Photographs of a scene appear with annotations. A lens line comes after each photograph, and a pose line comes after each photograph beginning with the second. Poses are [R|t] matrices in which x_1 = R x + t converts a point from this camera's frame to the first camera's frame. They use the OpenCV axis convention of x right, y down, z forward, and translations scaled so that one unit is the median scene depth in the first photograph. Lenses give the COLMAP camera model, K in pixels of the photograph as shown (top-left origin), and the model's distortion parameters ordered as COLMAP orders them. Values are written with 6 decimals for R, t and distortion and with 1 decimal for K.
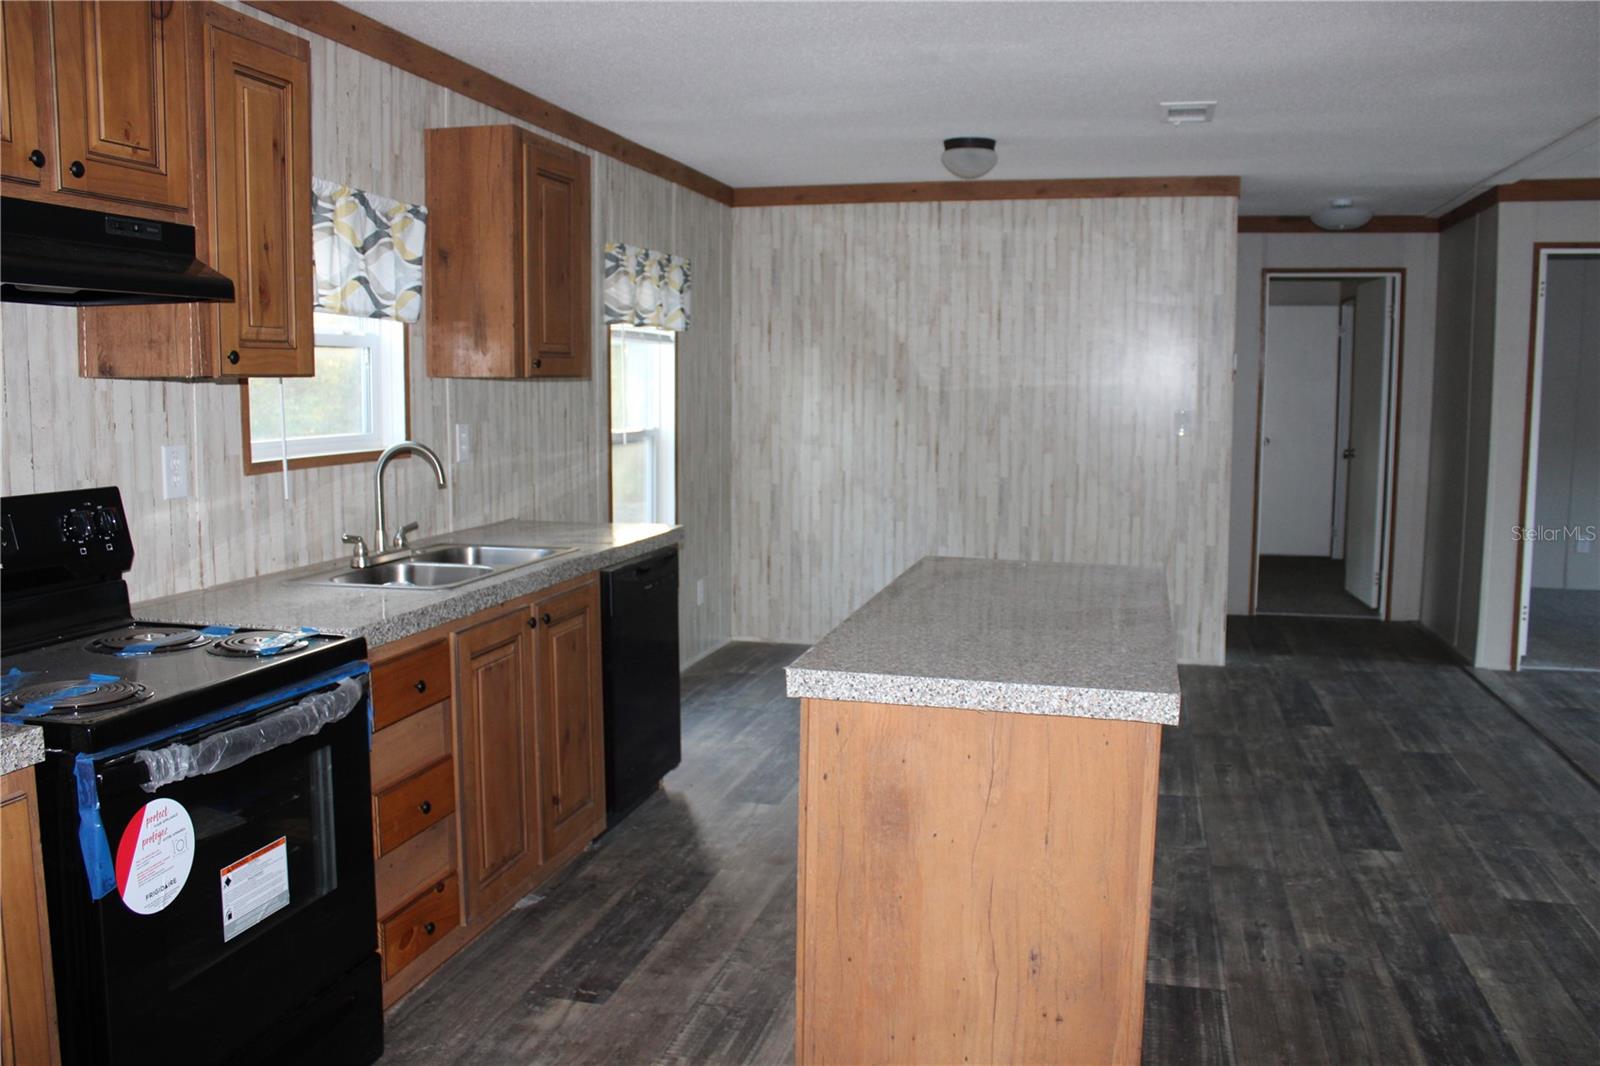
lens RADIAL K [[1327.3, 0, 810.6], [0, 1327.3, 521.4], [0, 0, 1]] dist [-0.138250, 0.116186]
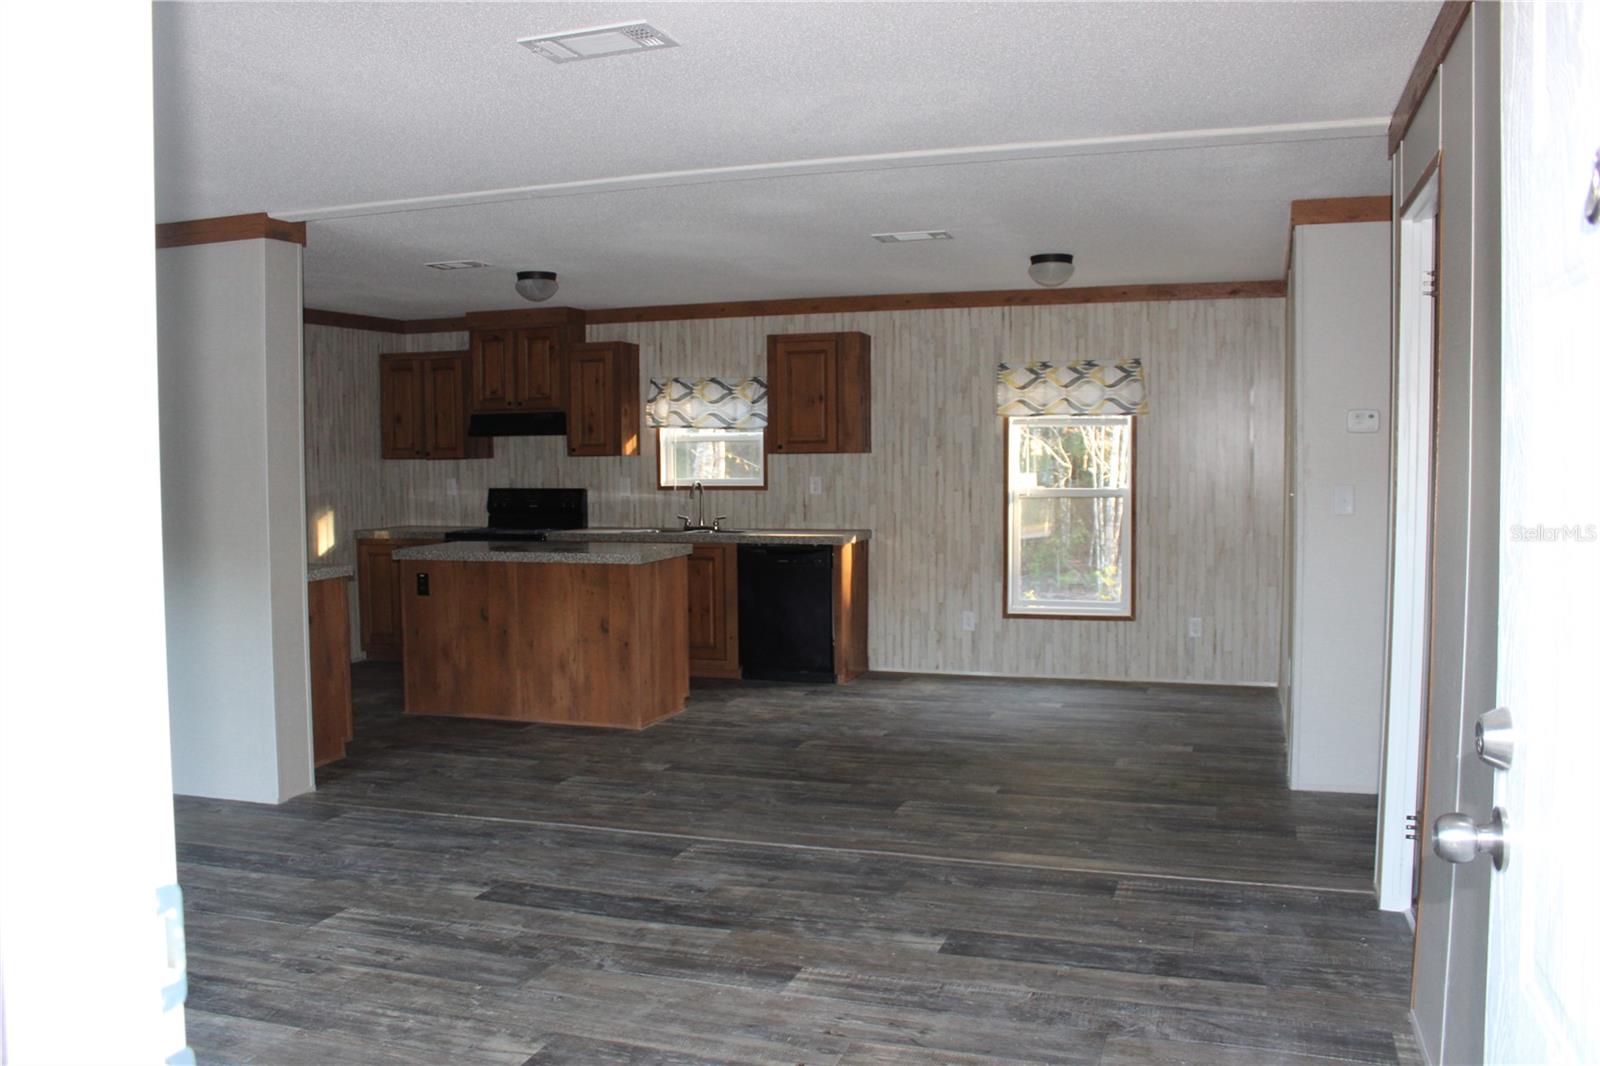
lens RADIAL K [[1330.0, 0, 792.3], [0, 1330.0, 530.3], [0, 0, 1]] dist [-0.163751, 0.144675]
pose [[-0.085830, 0.048186, -0.995144, 1.682723], [-0.097151, 0.993665, 0.056494, -0.099110], [0.991562, 0.101528, -0.080605, 1.085117]]
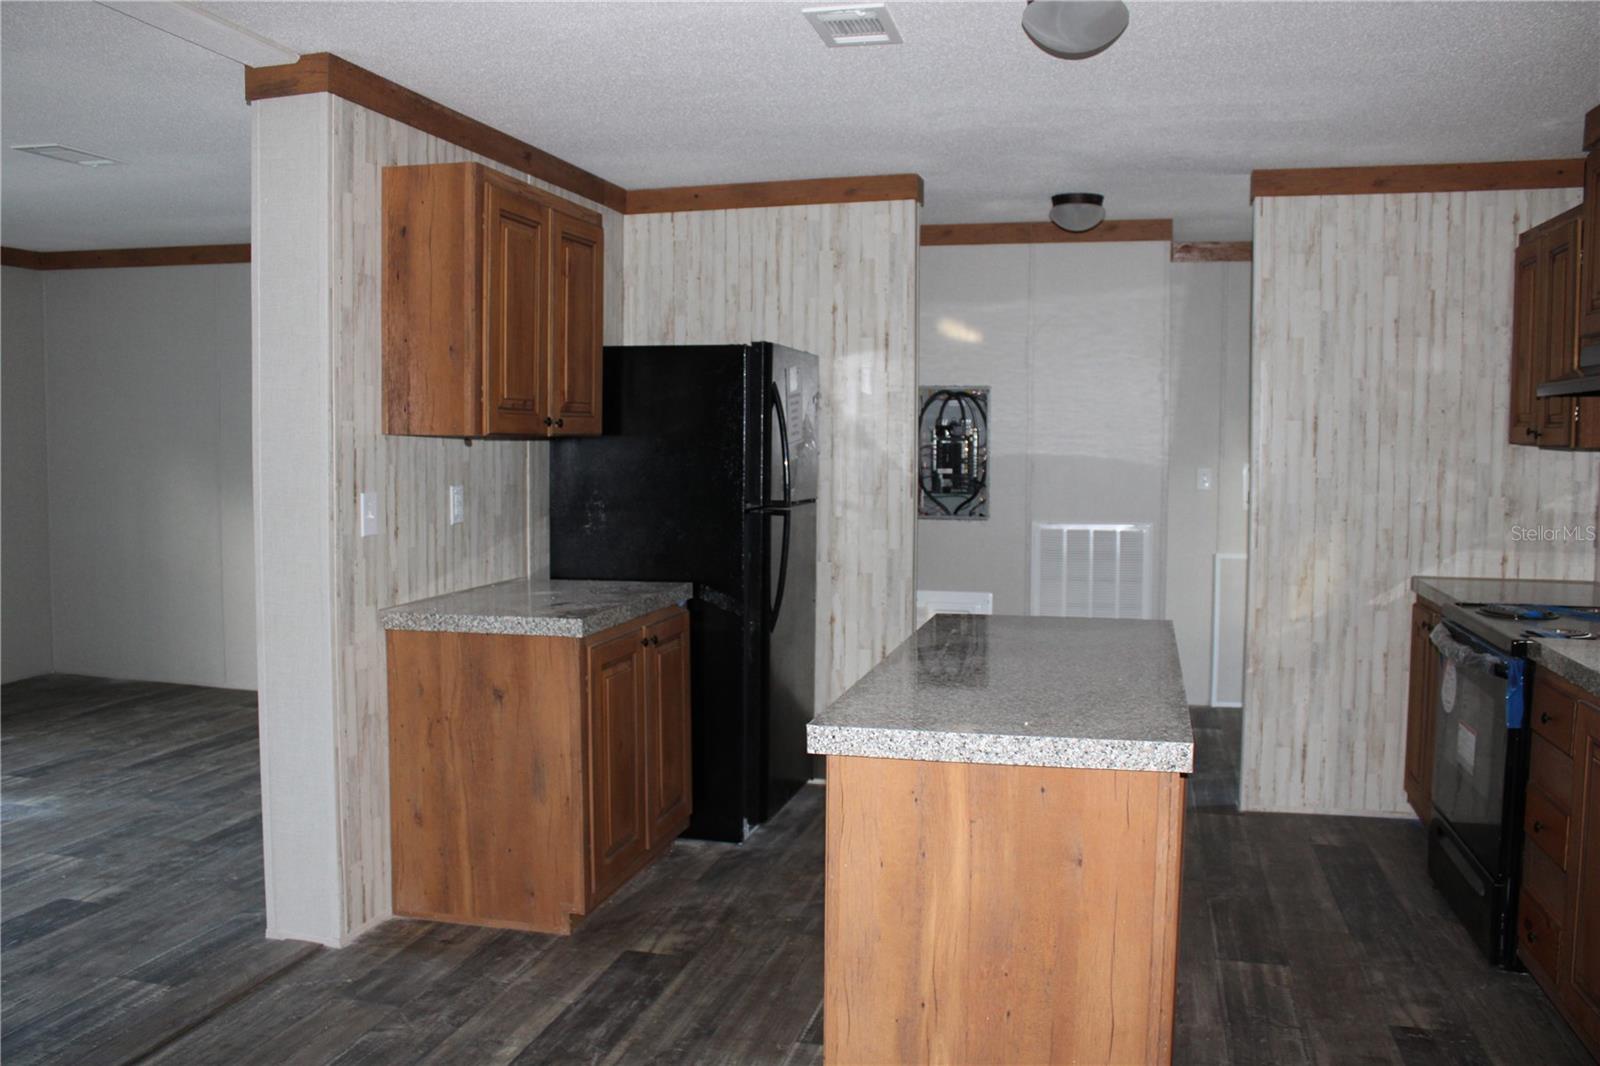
lens RADIAL K [[1330.0, 0, 797.8], [0, 1330.0, 530.4], [0, 0, 1]] dist [-0.163751, 0.144675]
pose [[-0.999849, -0.016247, 0.006241, 0.215803], [-0.014852, 0.983428, 0.180692, -0.139914], [-0.009073, 0.180572, -0.983520, 1.293928]]
